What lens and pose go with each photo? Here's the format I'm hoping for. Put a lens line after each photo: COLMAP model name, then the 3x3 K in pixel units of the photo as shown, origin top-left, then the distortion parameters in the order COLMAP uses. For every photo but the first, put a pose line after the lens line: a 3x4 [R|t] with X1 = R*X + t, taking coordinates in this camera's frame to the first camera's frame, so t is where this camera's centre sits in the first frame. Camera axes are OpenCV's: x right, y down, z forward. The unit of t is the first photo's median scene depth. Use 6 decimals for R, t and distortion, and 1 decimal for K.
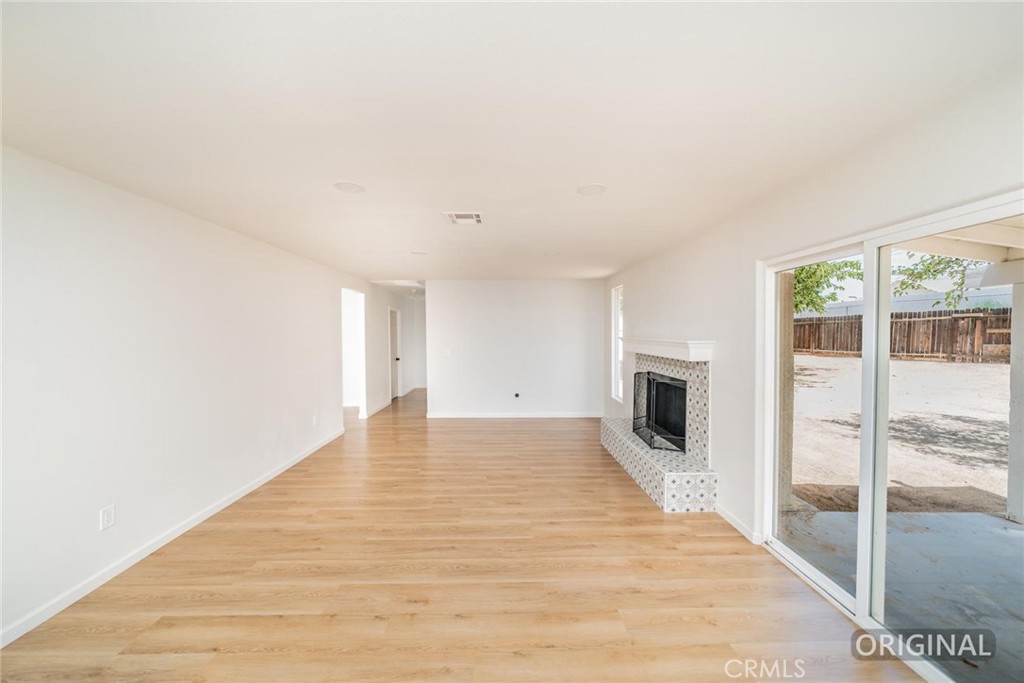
lens RADIAL K [[348.2, 0, 512.0], [0, 348.2, 341.5], [0, 0, 1]] dist [-0.000336, 0.000069]
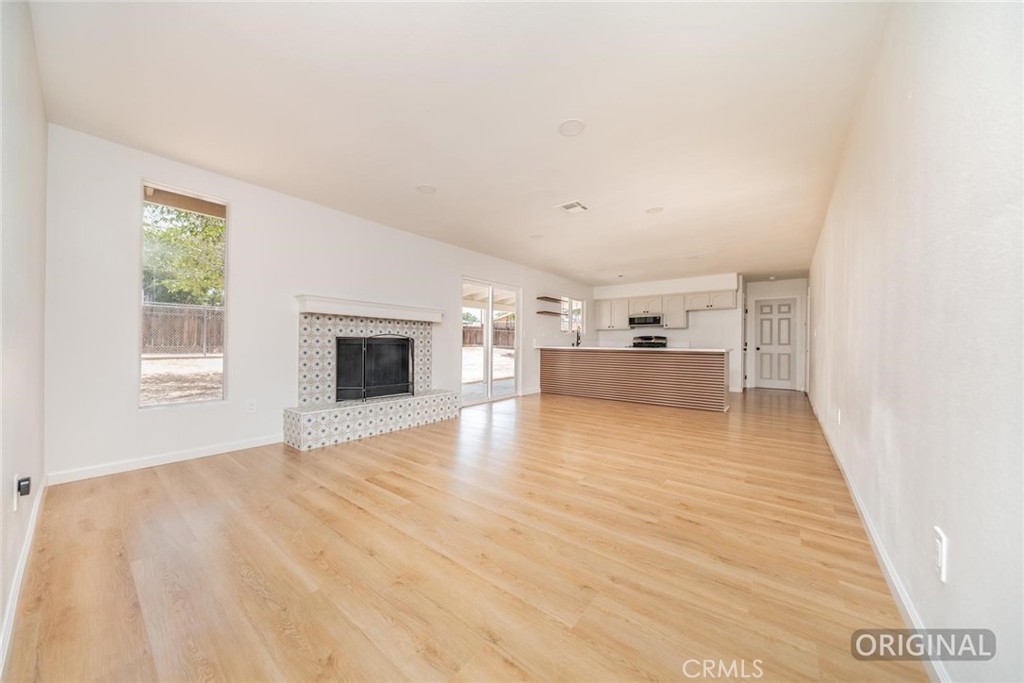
lens RADIAL K [[348.2, 0, 512.0], [0, 348.2, 341.5], [0, 0, 1]] dist [-0.000336, 0.000069]
pose [[-0.764802, -0.000183, 0.644265, -0.667645], [0.008917, 0.999901, 0.010870, 0.118237], [-0.644203, 0.014058, -0.764725, 1.793534]]
